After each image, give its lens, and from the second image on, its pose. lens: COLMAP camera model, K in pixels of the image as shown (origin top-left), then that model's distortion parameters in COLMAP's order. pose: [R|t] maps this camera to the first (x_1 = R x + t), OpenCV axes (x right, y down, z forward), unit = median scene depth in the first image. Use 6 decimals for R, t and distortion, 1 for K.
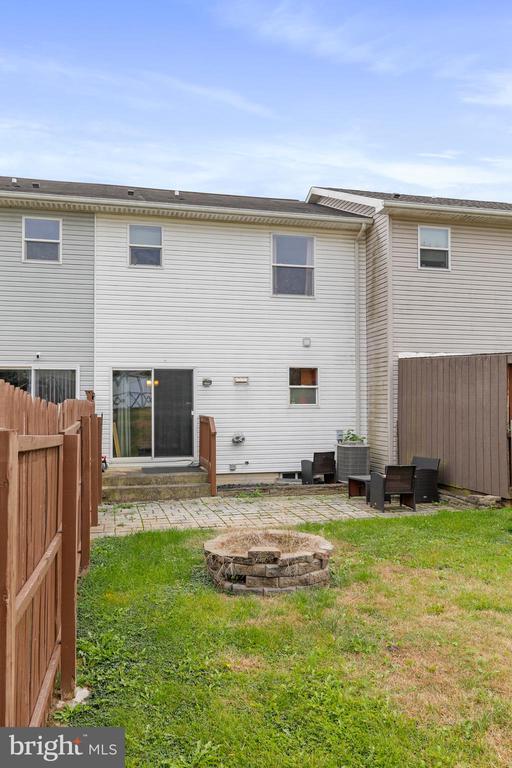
lens RADIAL K [[614.7, 0, 254.3], [0, 614.7, 388.2], [0, 0, 1]] dist [0.009442, 0.001329]
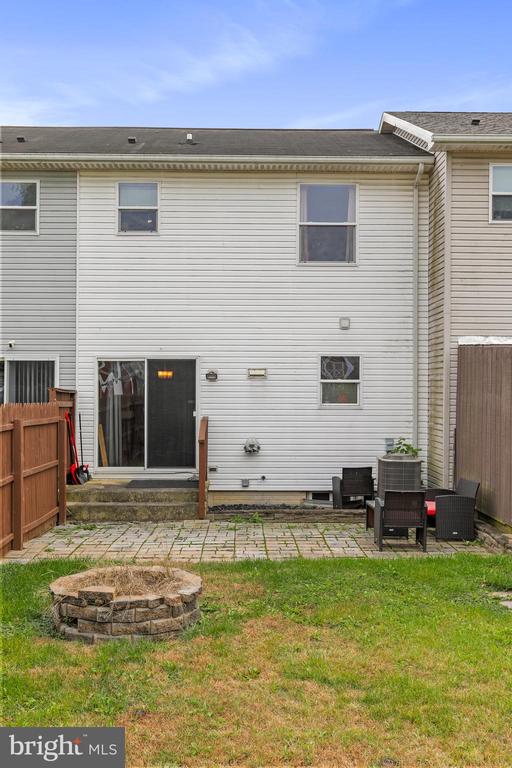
lens RADIAL K [[824.1, 0, 244.8], [0, 824.1, 377.9], [0, 0, 1]] dist [0.026625, 0.000000]
pose [[0.973634, 0.004321, -0.228075, 0.211038], [-0.001212, 0.999904, 0.013770, -0.021886], [0.228113, -0.013131, 0.973546, -0.032167]]
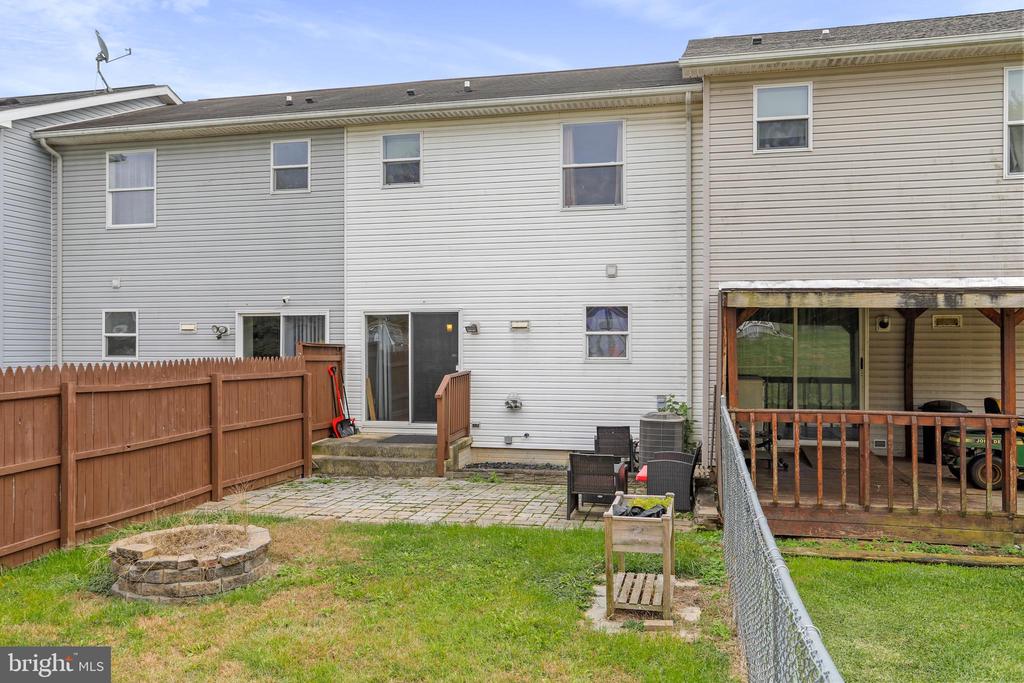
lens RADIAL K [[819.6, 0, 501.2], [0, 819.6, 332.1], [0, 0, 1]] dist [0.009442, 0.001329]
pose [[0.887325, -0.002881, -0.461136, 0.435069], [0.010660, 0.999841, 0.014265, -0.019766], [0.461022, -0.017574, 0.887215, 0.104102]]
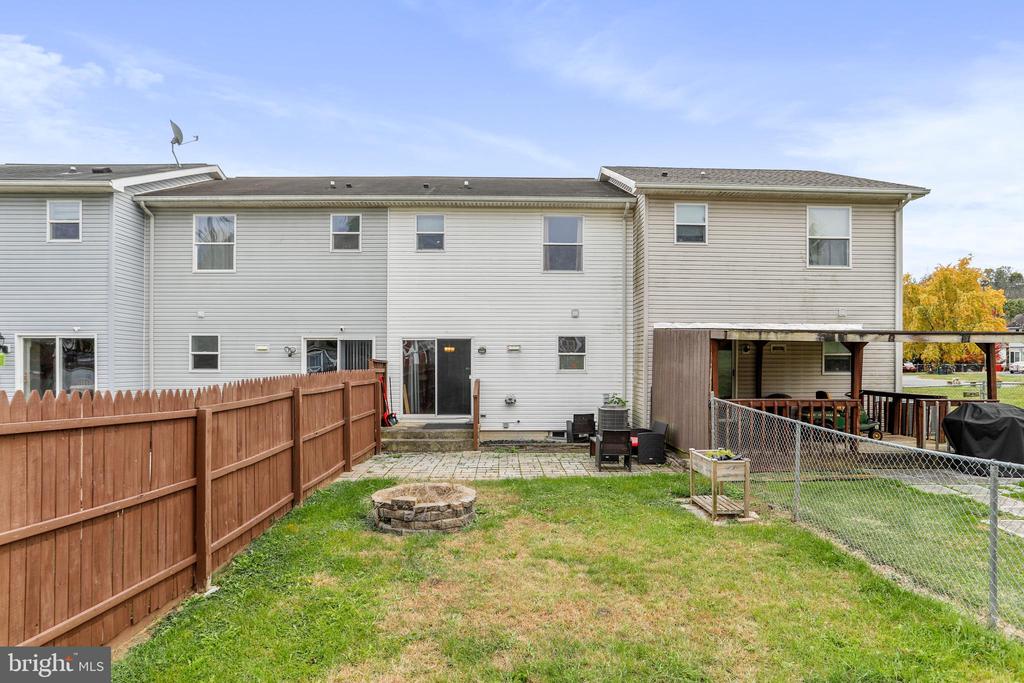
lens RADIAL K [[581.1, 0, 513.6], [0, 581.1, 357.9], [0, 0, 1]] dist [-0.042905, 0.006330]
pose [[0.976912, 0.004664, -0.213589, 0.212030], [0.000747, 0.999681, 0.025244, -0.022898], [0.213639, -0.024821, 0.976597, -0.039515]]
